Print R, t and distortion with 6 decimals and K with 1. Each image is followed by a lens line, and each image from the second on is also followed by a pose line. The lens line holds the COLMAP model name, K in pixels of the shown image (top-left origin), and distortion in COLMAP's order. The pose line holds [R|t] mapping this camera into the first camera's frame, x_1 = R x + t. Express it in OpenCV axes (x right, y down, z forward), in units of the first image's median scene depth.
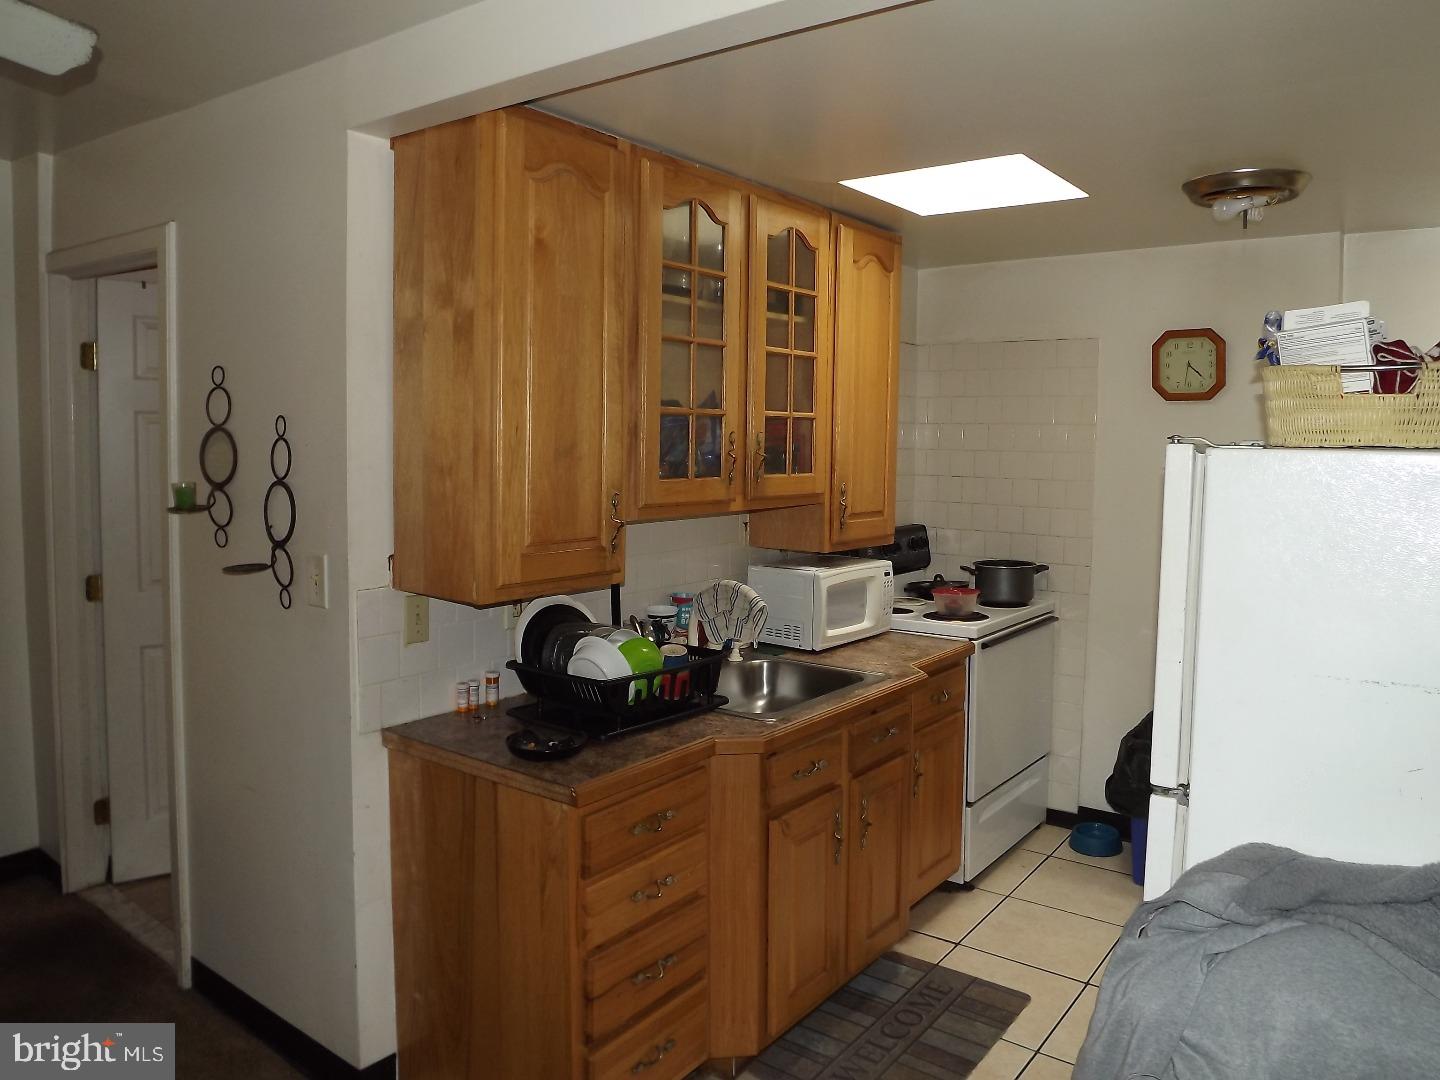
lens RADIAL K [[1051.6, 0, 713.4], [0, 1051.6, 514.4], [0, 0, 1]] dist [-0.047240, 0.002535]
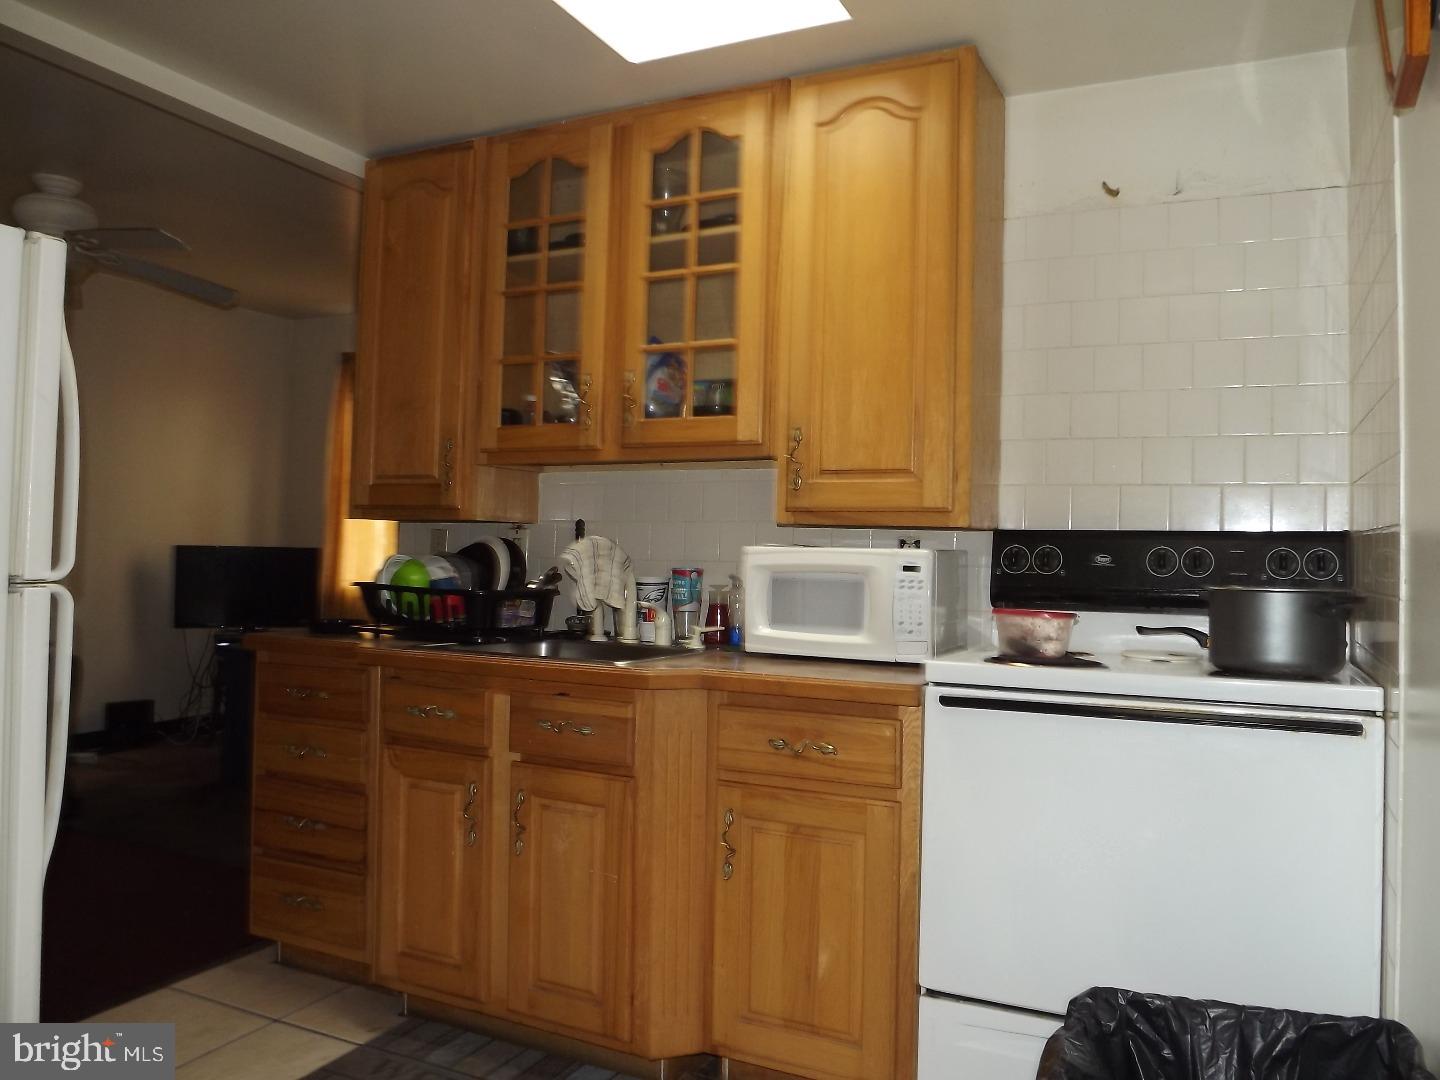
lens RADIAL K [[1051.6, 0, 713.4], [0, 1051.6, 514.4], [0, 0, 1]] dist [-0.047240, 0.002535]
pose [[0.174949, -0.041930, -0.983684, 1.108046], [-0.095112, 0.993700, -0.059273, 0.105550], [0.979973, 0.103930, 0.169858, 1.120887]]
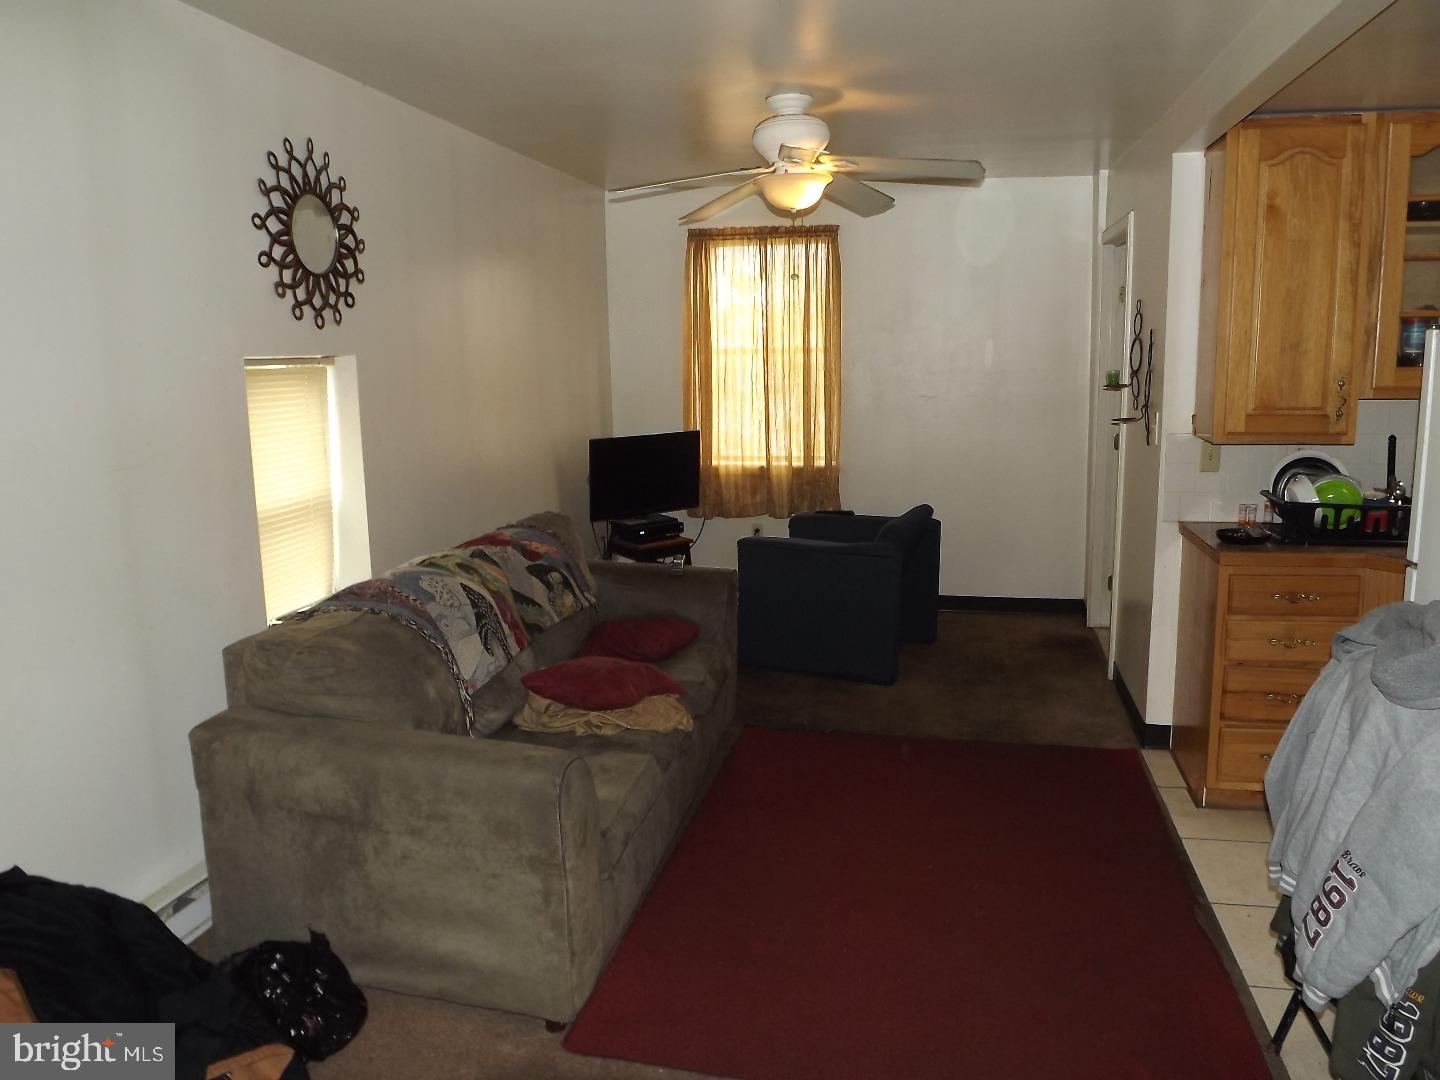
lens RADIAL K [[1051.6, 0, 713.4], [0, 1051.6, 514.4], [0, 0, 1]] dist [-0.047240, 0.002535]
pose [[0.421162, 0.118545, -0.899205, 0.825189], [-0.043873, 0.992924, 0.110351, 0.047082], [0.905924, -0.007025, 0.423383, -0.336836]]
